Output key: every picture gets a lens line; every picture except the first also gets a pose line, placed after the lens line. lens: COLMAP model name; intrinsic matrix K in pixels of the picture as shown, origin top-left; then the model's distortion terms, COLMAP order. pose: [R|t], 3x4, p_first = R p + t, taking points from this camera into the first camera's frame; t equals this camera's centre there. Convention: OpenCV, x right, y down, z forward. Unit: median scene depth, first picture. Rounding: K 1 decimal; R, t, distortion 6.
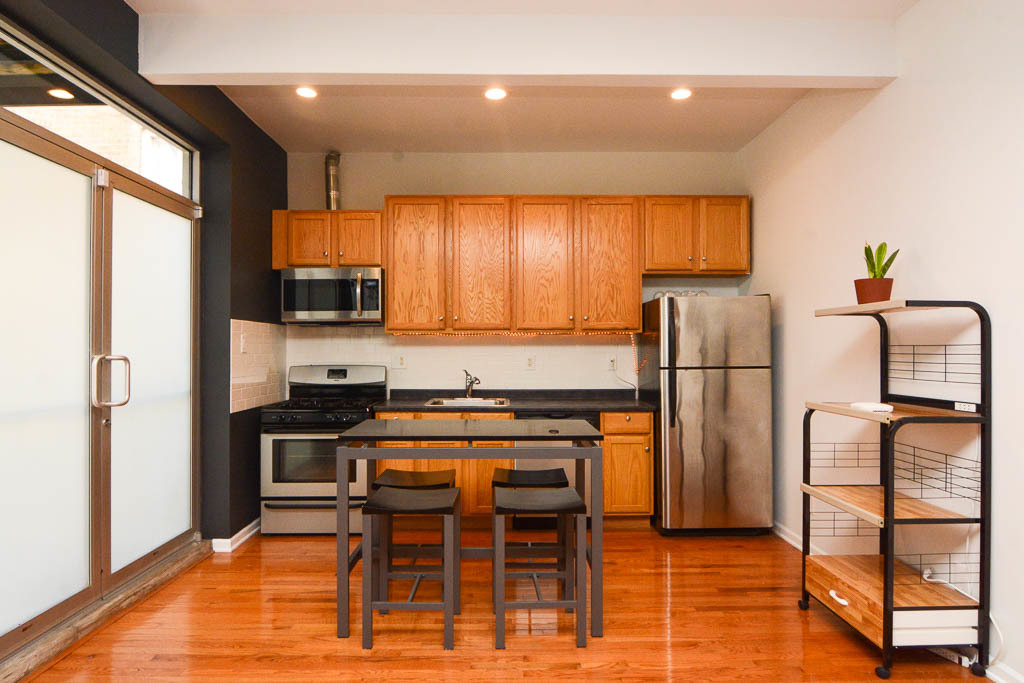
lens RADIAL K [[594.3, 0, 500.7], [0, 594.3, 344.7], [0, 0, 1]] dist [0.002553, -0.013622]
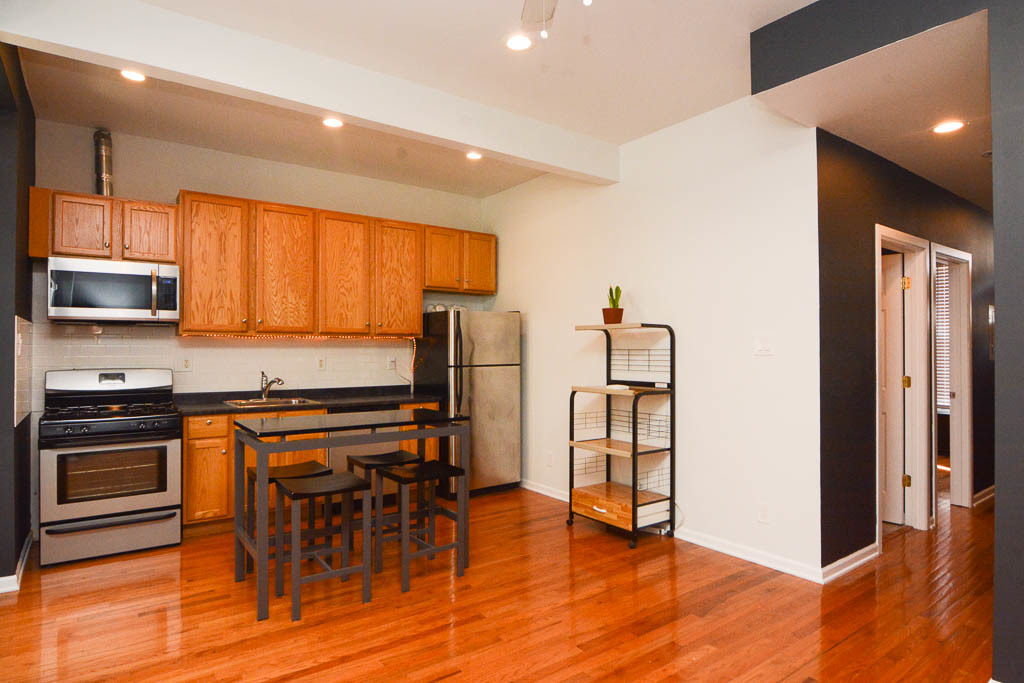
lens RADIAL K [[594.3, 0, 502.9], [0, 594.3, 344.2], [0, 0, 1]] dist [0.002553, -0.013622]
pose [[0.809327, 0.007518, 0.587310, -0.395788], [-0.006739, 0.999971, -0.003514, -0.004192], [-0.587319, -0.001114, 0.809355, -0.090655]]
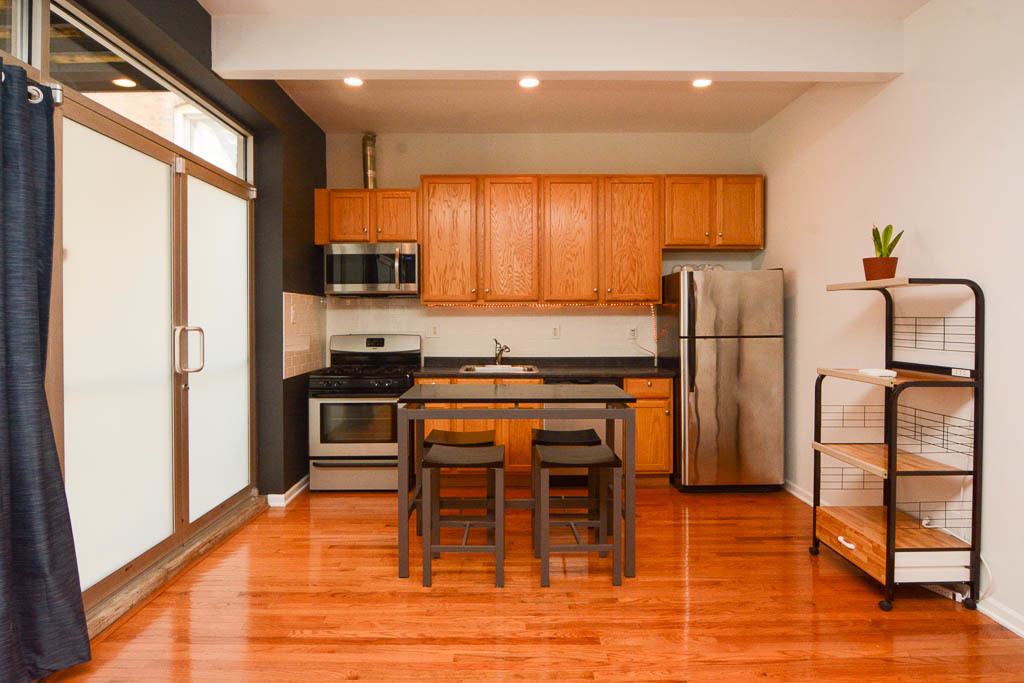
lens RADIAL K [[594.3, 0, 500.4], [0, 594.3, 322.6], [0, 0, 1]] dist [0.002553, -0.013622]
pose [[0.999990, -0.000381, -0.004426, -0.055096], [0.000458, 0.999847, 0.017473, -0.006321], [0.004419, -0.017475, 0.999838, -0.081856]]
